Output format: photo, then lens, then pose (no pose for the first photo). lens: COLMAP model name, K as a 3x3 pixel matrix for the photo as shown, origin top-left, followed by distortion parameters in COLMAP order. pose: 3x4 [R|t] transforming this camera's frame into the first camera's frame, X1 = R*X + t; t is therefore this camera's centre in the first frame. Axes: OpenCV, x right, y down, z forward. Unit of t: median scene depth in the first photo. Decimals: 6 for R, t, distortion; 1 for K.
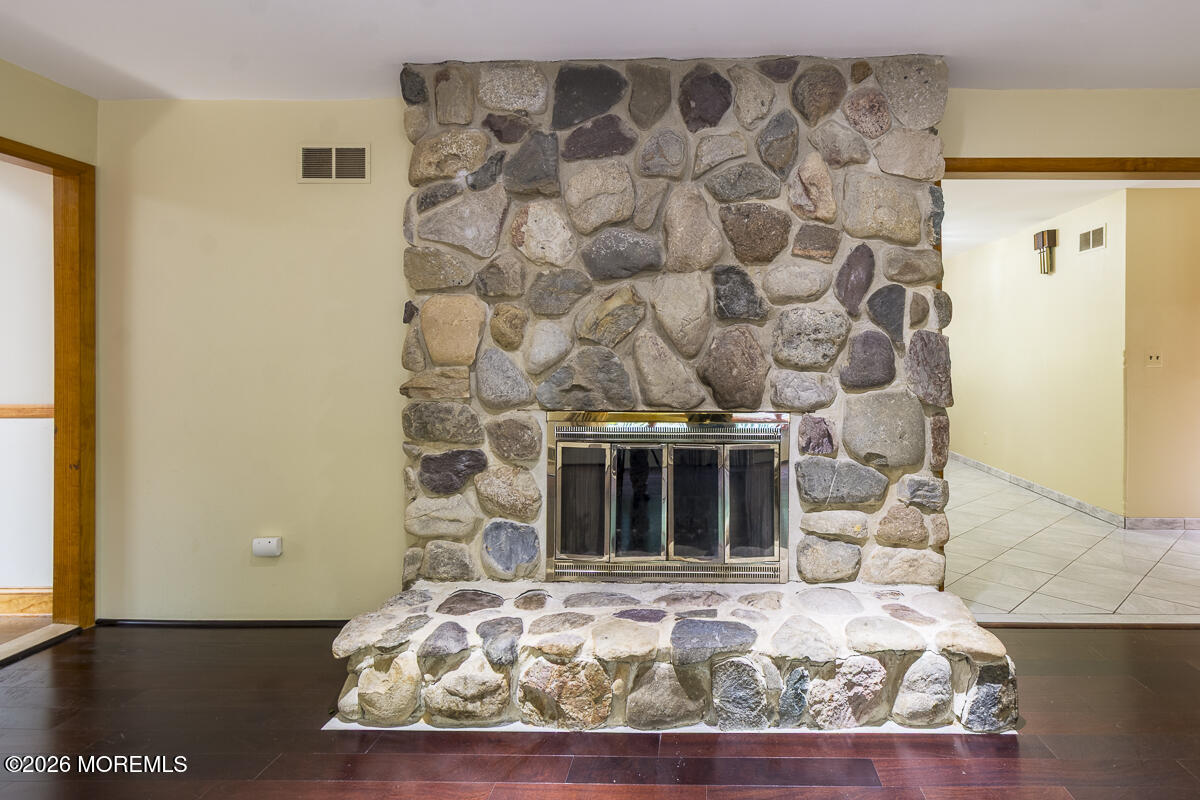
lens RADIAL K [[590.4, 0, 598.1], [0, 590.4, 356.5], [0, 0, 1]] dist [0.002062, 0.000245]
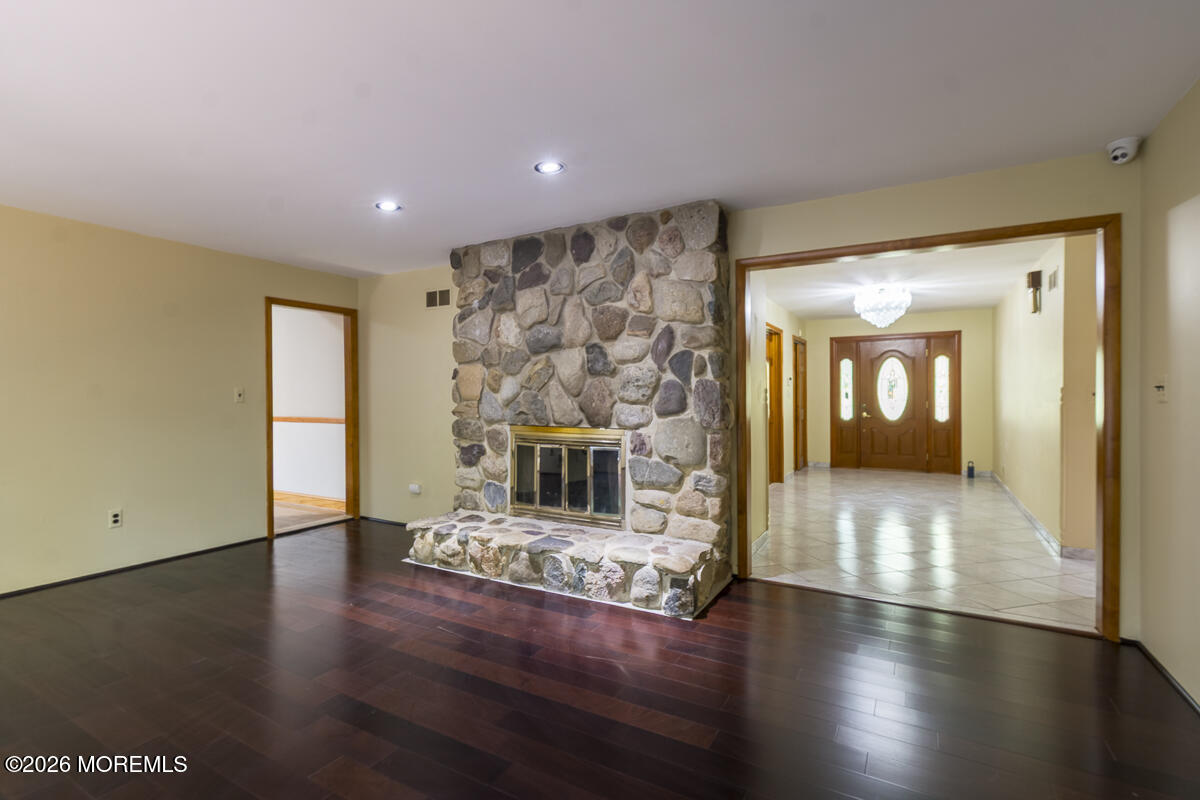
lens RADIAL K [[550.0, 0, 600.0], [0, 550.0, 400.0], [0, 0, 1]] dist [0.000647, 0.000078]
pose [[0.877409, 0.001421, -0.479742, 1.006403], [0.006065, 0.999883, 0.014053, -0.010348], [0.479706, -0.015239, 0.877297, -0.397725]]
